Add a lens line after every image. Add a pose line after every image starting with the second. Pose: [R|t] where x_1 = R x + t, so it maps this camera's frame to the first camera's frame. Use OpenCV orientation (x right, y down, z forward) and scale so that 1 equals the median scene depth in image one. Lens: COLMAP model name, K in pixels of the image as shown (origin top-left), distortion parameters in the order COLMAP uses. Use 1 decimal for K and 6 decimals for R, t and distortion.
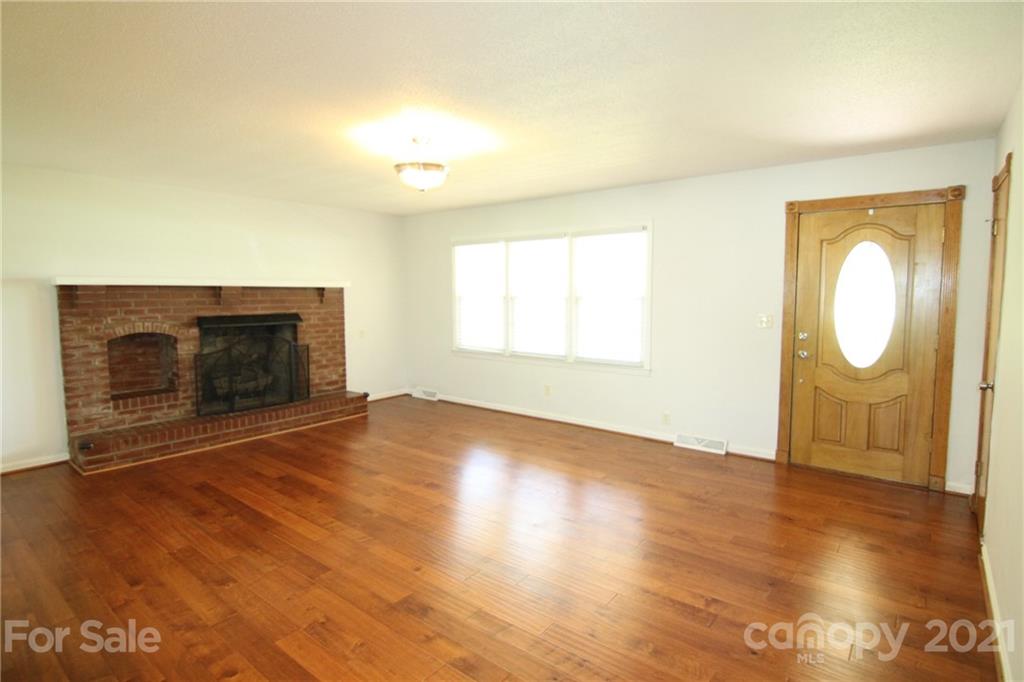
lens RADIAL K [[527.5, 0, 513.7], [0, 527.5, 334.1], [0, 0, 1]] dist [-0.001703, -0.013223]
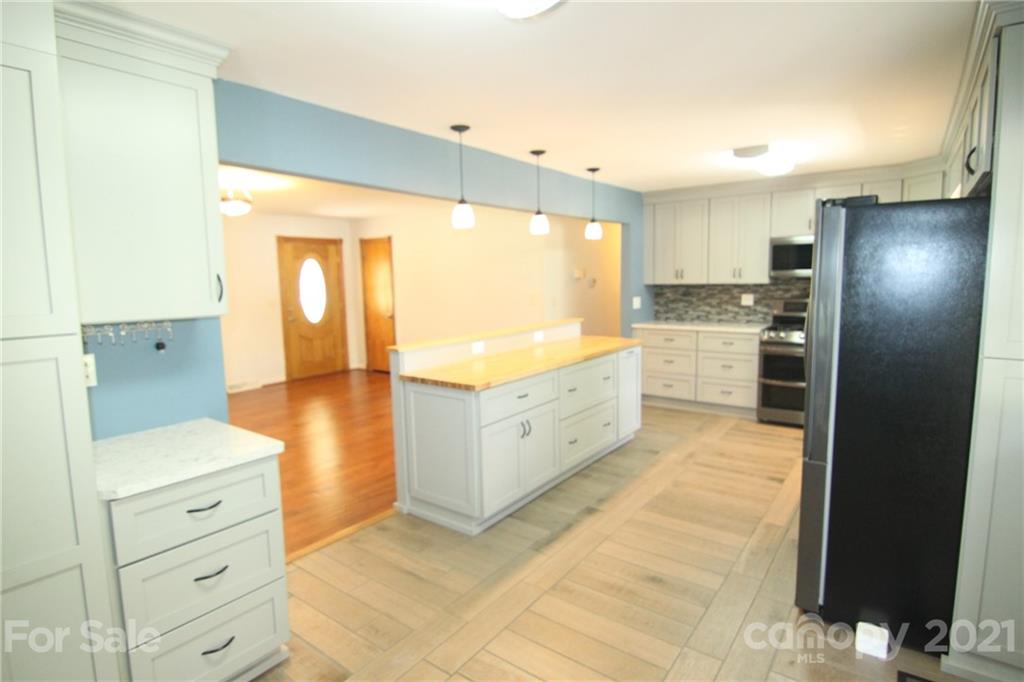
lens RADIAL K [[527.5, 0, 513.7], [0, 527.5, 334.1], [0, 0, 1]] dist [-0.001703, -0.013223]
pose [[-0.031865, -0.108698, 0.993564, -1.274782], [0.103515, 0.988364, 0.111449, -0.034073], [-0.994117, 0.106400, -0.020242, 0.259646]]
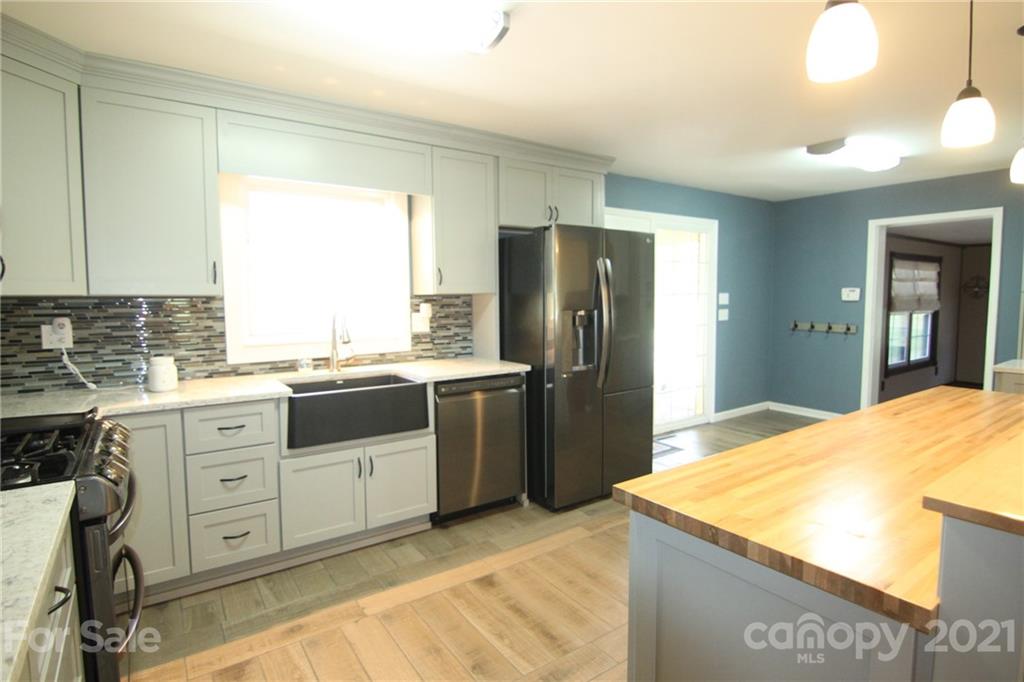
lens RADIAL K [[527.5, 0, 513.7], [0, 527.5, 334.1], [0, 0, 1]] dist [-0.001703, -0.013223]
pose [[-0.277751, 0.075652, -0.957670, 0.078877], [-0.075714, 0.992069, 0.100328, 0.016674], [0.957665, 0.100375, -0.269820, -0.009196]]
